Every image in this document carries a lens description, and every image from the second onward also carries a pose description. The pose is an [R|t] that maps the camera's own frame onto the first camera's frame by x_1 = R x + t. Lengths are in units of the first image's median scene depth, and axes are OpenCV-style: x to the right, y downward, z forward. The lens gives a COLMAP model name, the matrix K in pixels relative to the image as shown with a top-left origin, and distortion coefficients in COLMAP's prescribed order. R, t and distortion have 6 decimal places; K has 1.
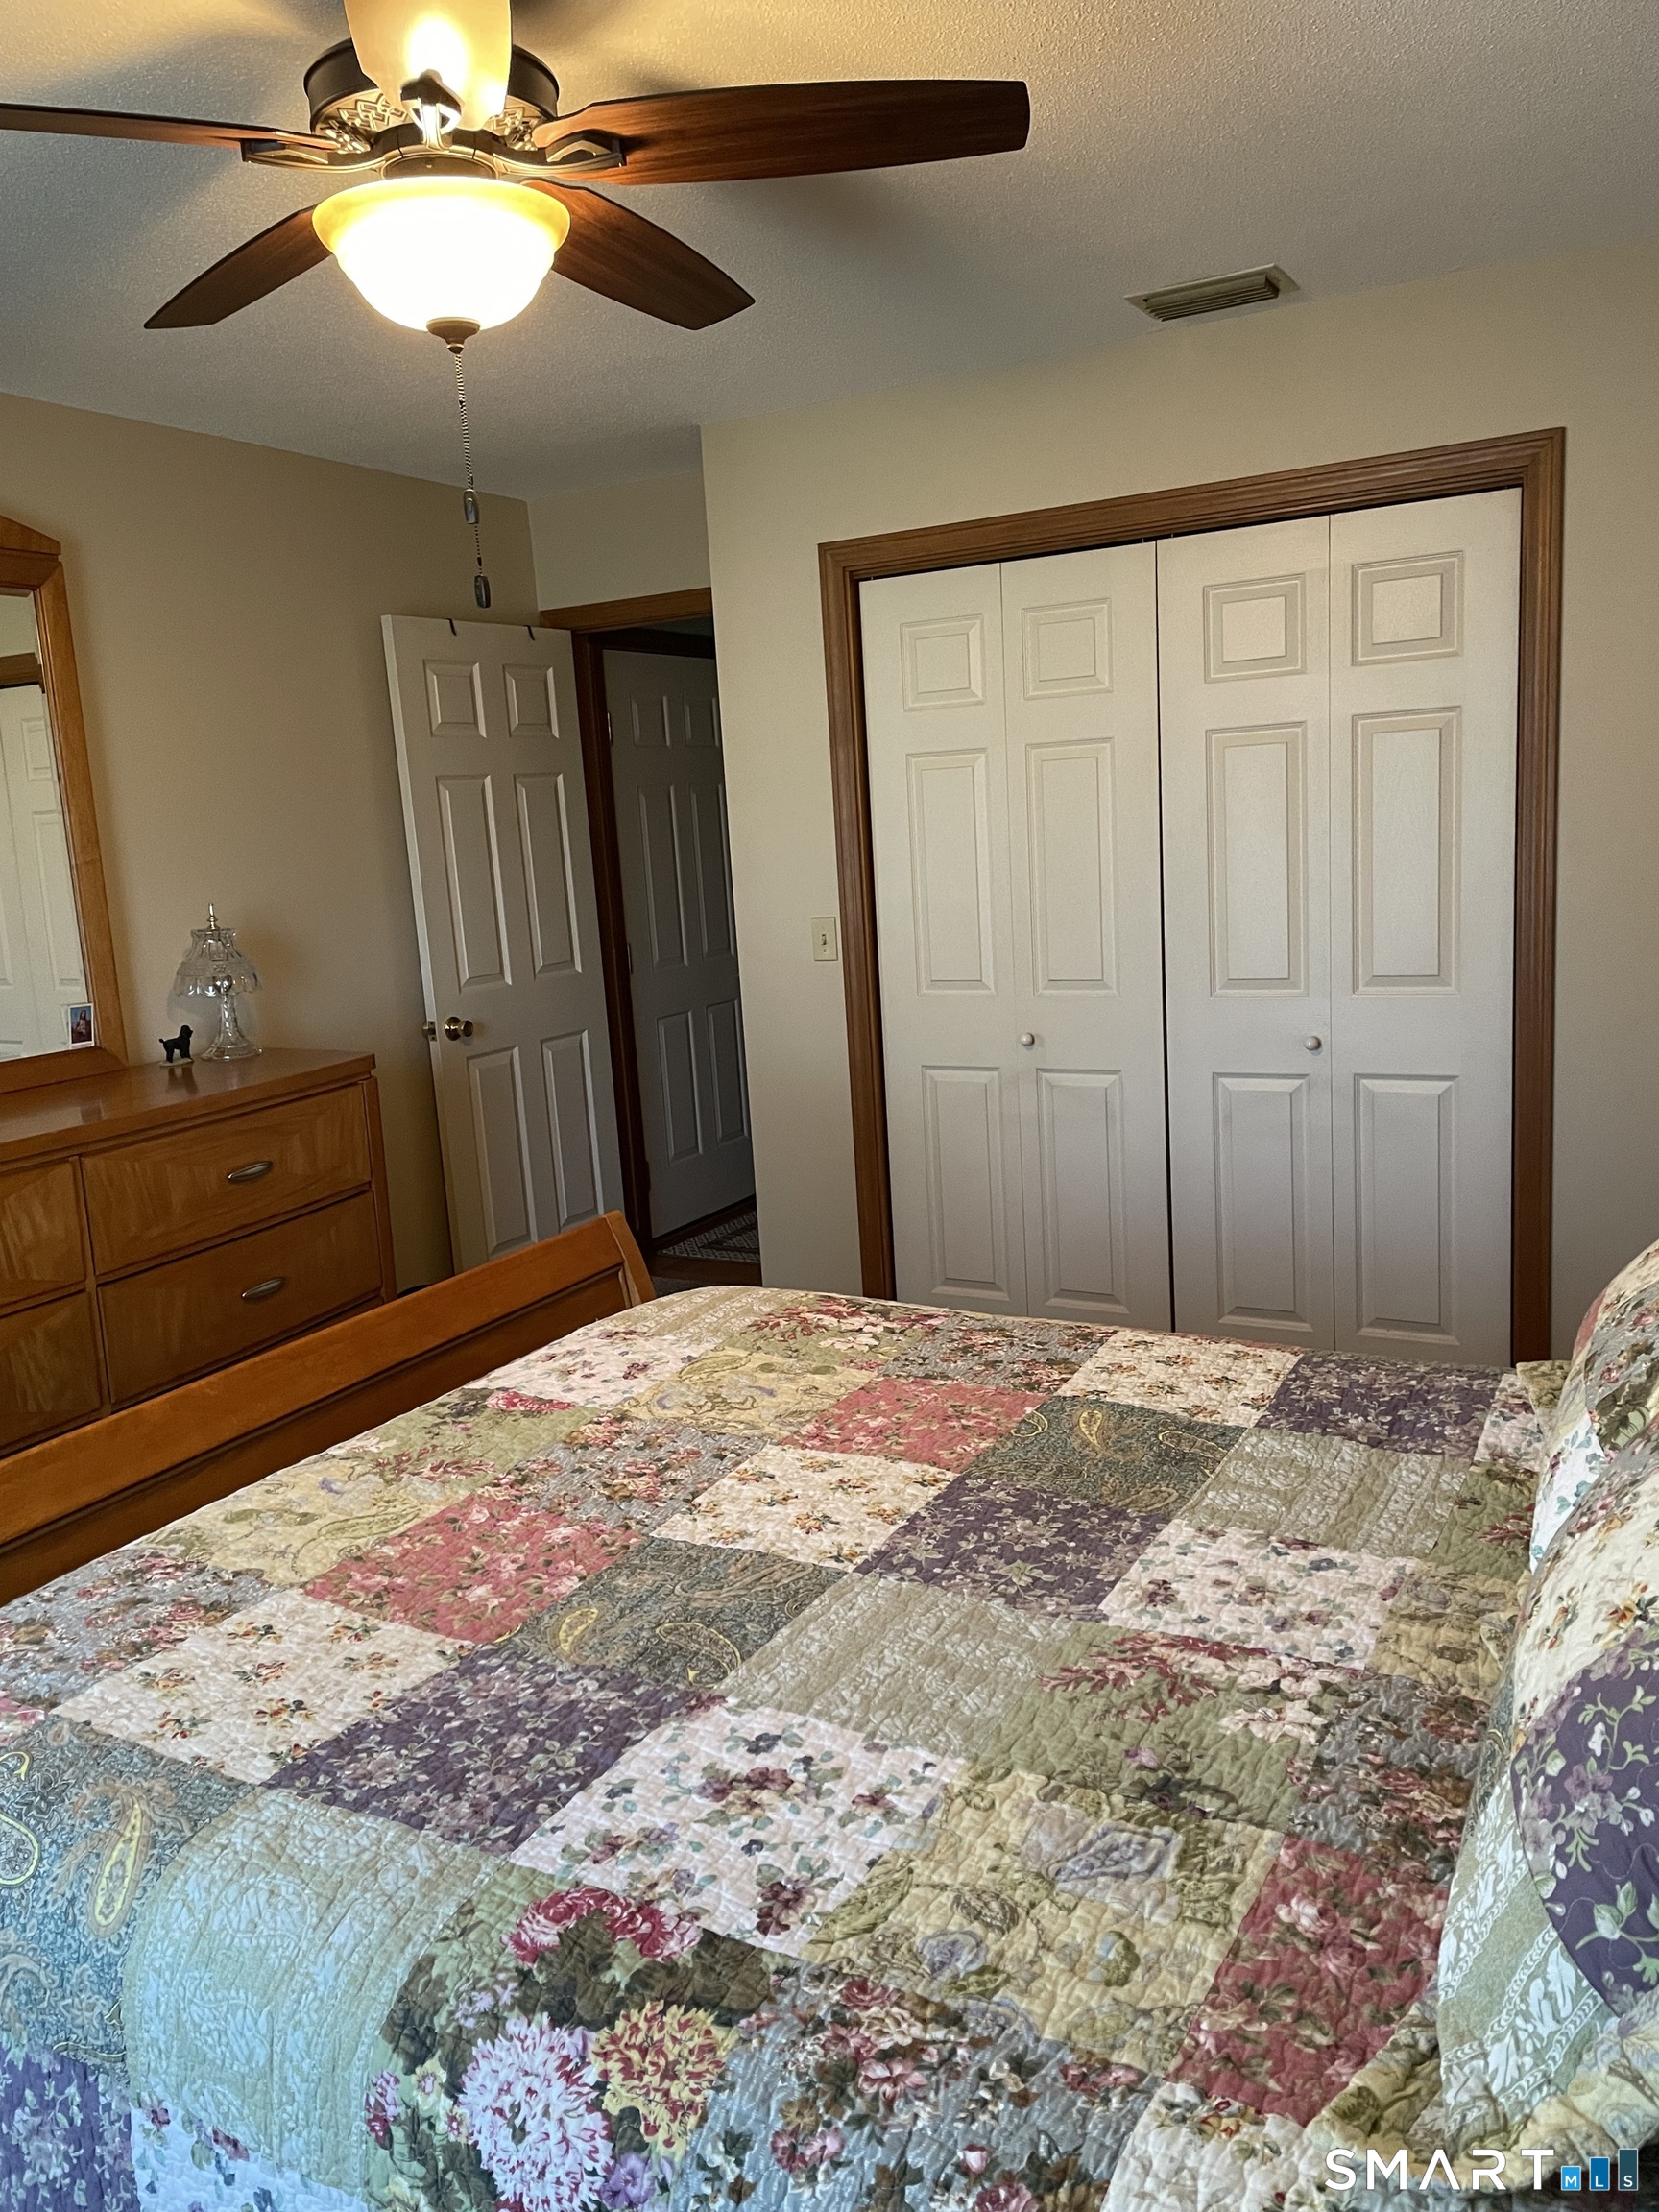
lens RADIAL K [[1656.0, 0, 822.4], [0, 1656.0, 1100.6], [0, 0, 1]] dist [0.090102, -0.133360]
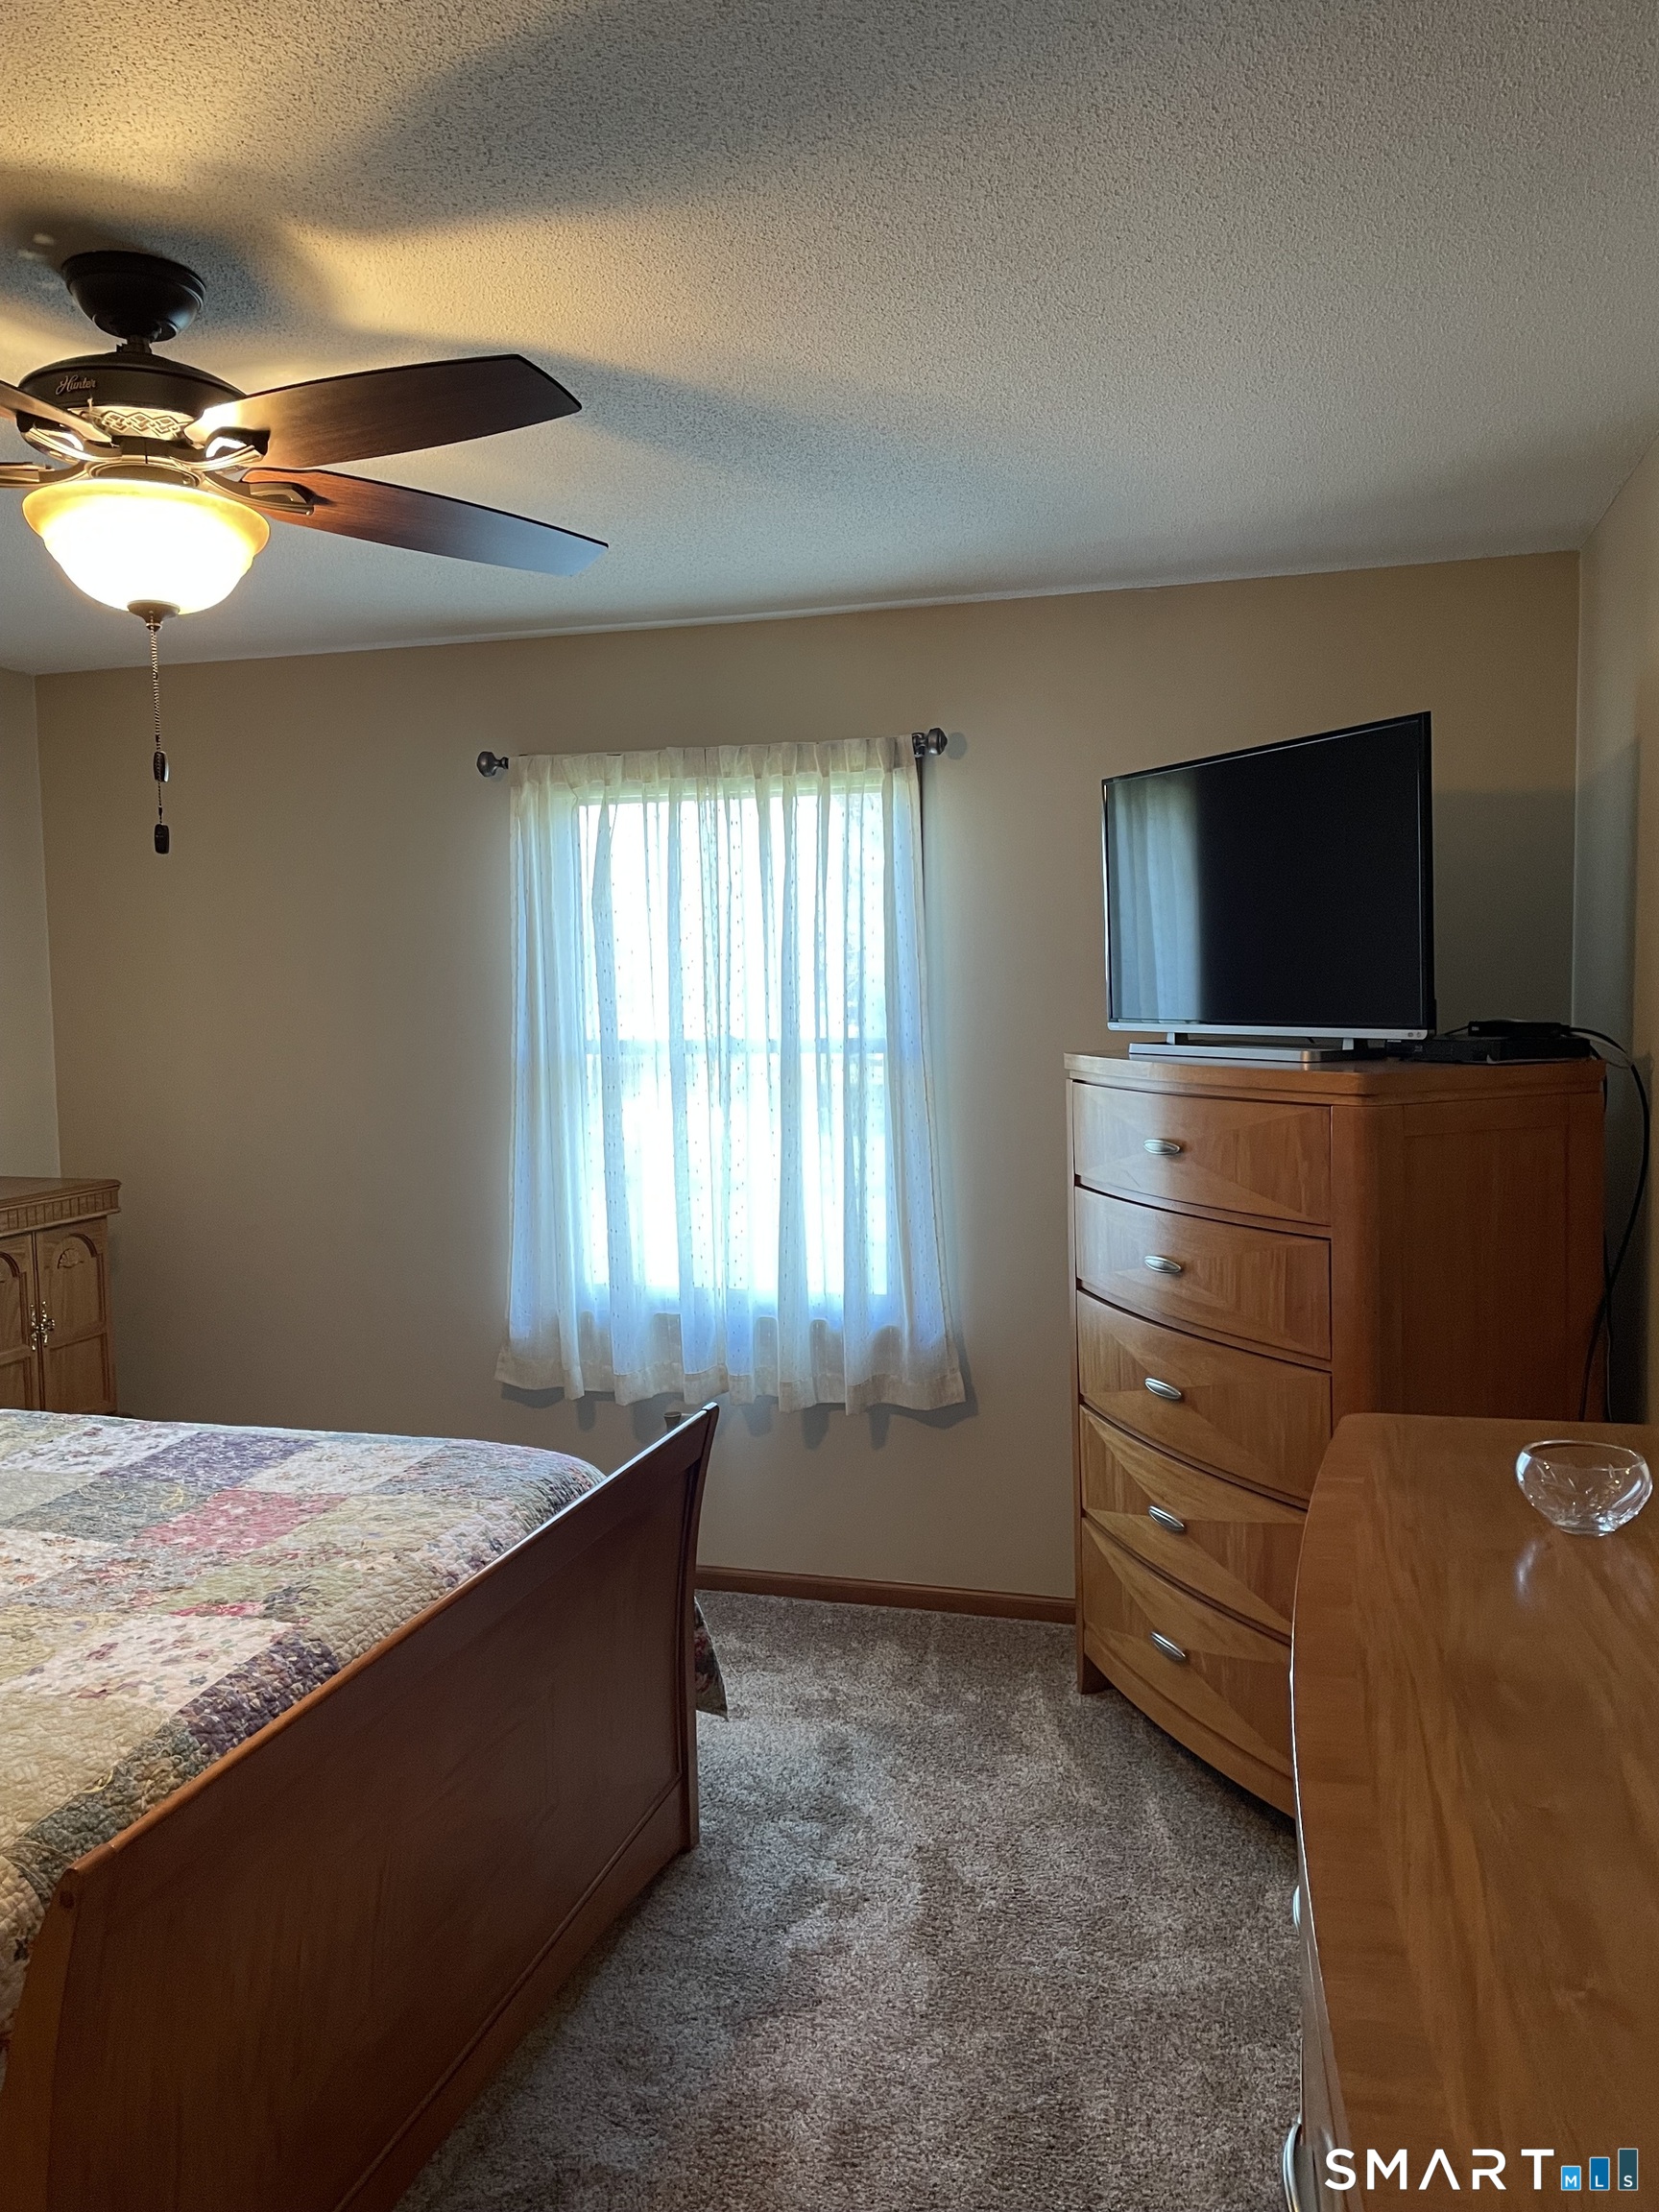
lens RADIAL K [[1656.0, 0, 822.4], [0, 1656.0, 1100.6], [0, 0, 1]] dist [0.090102, -0.133360]
pose [[-0.972967, 0.087276, -0.213820, -0.343908], [0.032561, 0.968436, 0.247126, -0.363870], [0.228639, 0.233483, -0.945098, 1.992887]]
